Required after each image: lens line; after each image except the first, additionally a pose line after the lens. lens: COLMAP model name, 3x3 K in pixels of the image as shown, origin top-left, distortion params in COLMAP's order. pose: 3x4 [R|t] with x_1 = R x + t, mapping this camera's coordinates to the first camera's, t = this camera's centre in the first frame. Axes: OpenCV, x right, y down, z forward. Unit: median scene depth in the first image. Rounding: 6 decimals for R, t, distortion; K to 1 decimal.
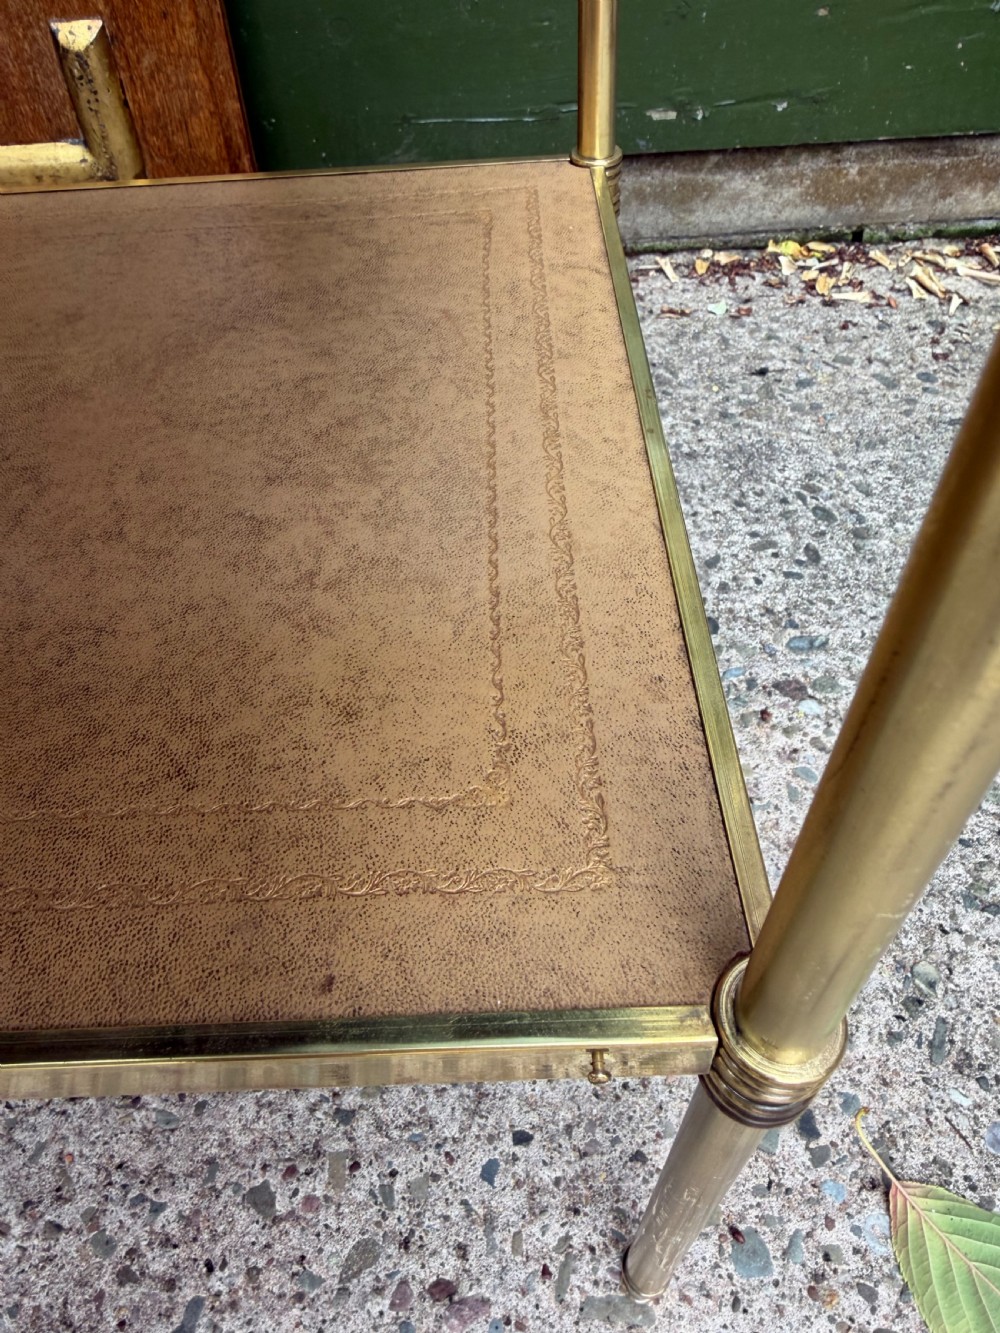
lens RADIAL K [[984.8, 0, 509.7], [0, 984.8, 585.4], [0, 0, 1]] dist [-0.010783, 0.014323]
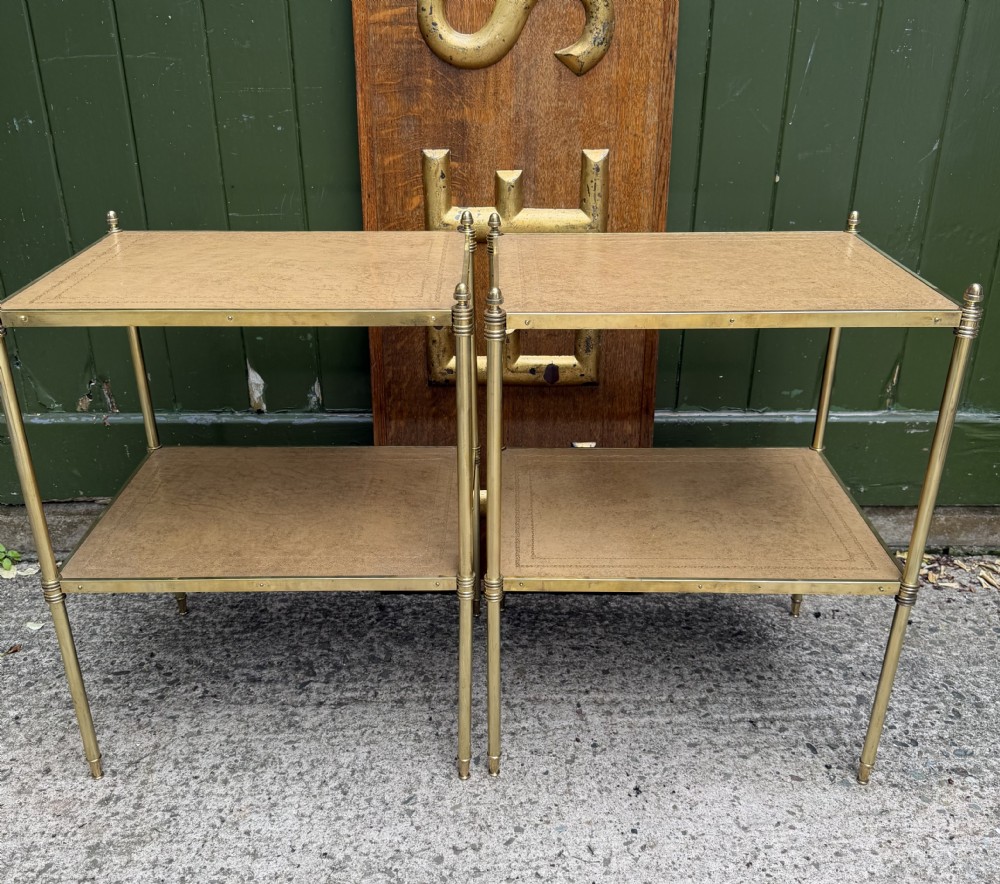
lens RADIAL K [[996.0, 0, 499.8], [0, 996.0, 449.8], [0, 0, 1]] dist [0.002297, 0.000000]
pose [[0.997994, 0.056802, -0.027967, -0.631001], [-0.063085, 0.929608, -0.363110, 0.280735], [0.005373, 0.364145, 0.931327, -1.159703]]
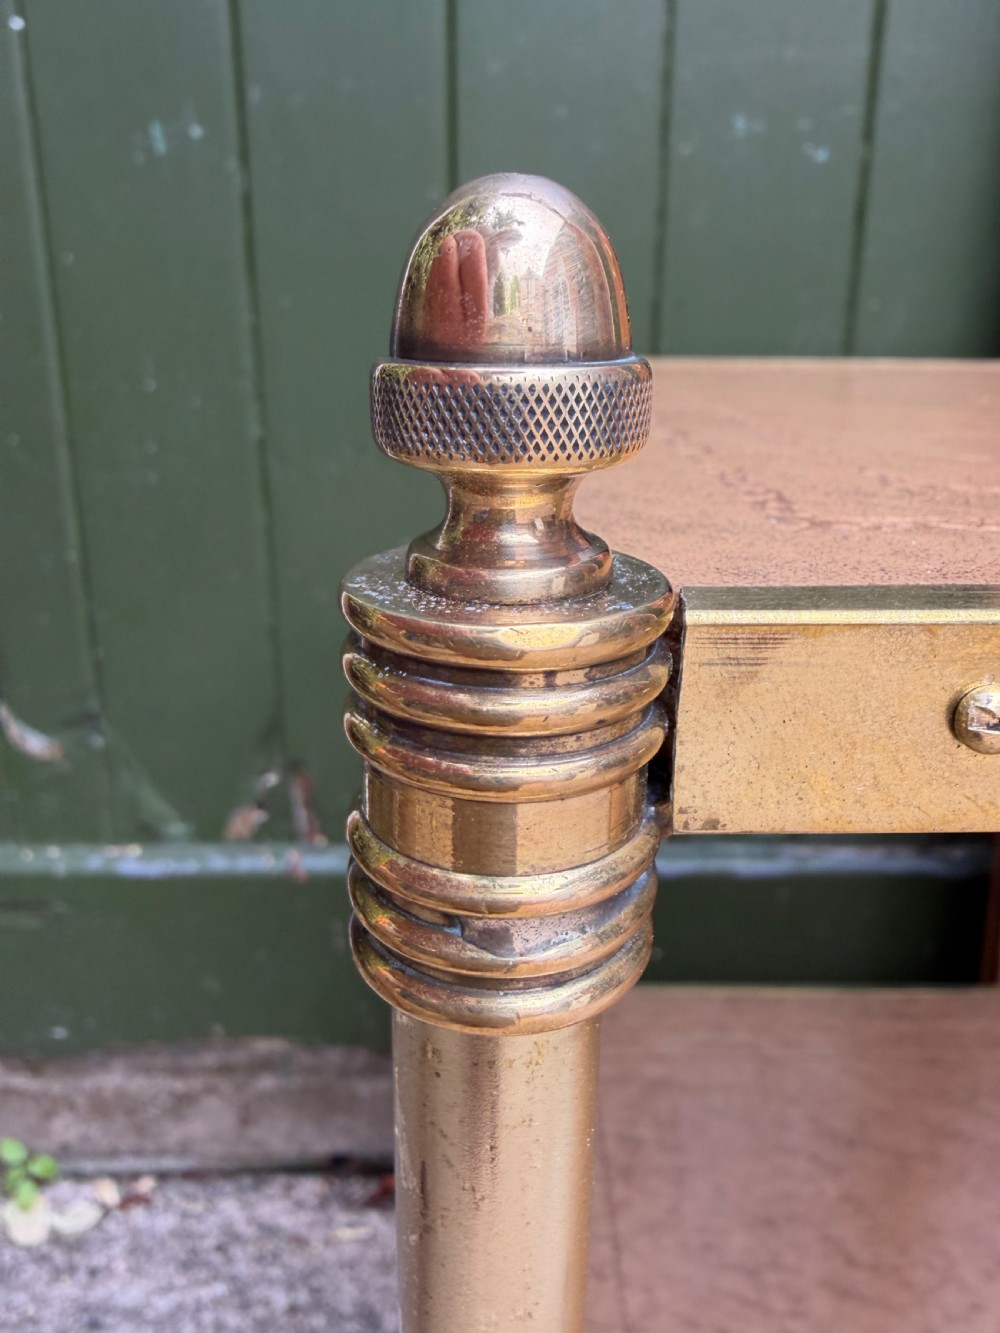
lens RADIAL K [[963.6, 0, 507.1], [0, 963.6, 567.9], [0, 0, 1]] dist [0.012008, -0.025462]
pose [[0.998067, 0.057327, -0.024001, -1.478912], [-0.061505, 0.855682, -0.513834, -0.406273], [-0.008919, 0.514317, 0.857554, 0.127984]]
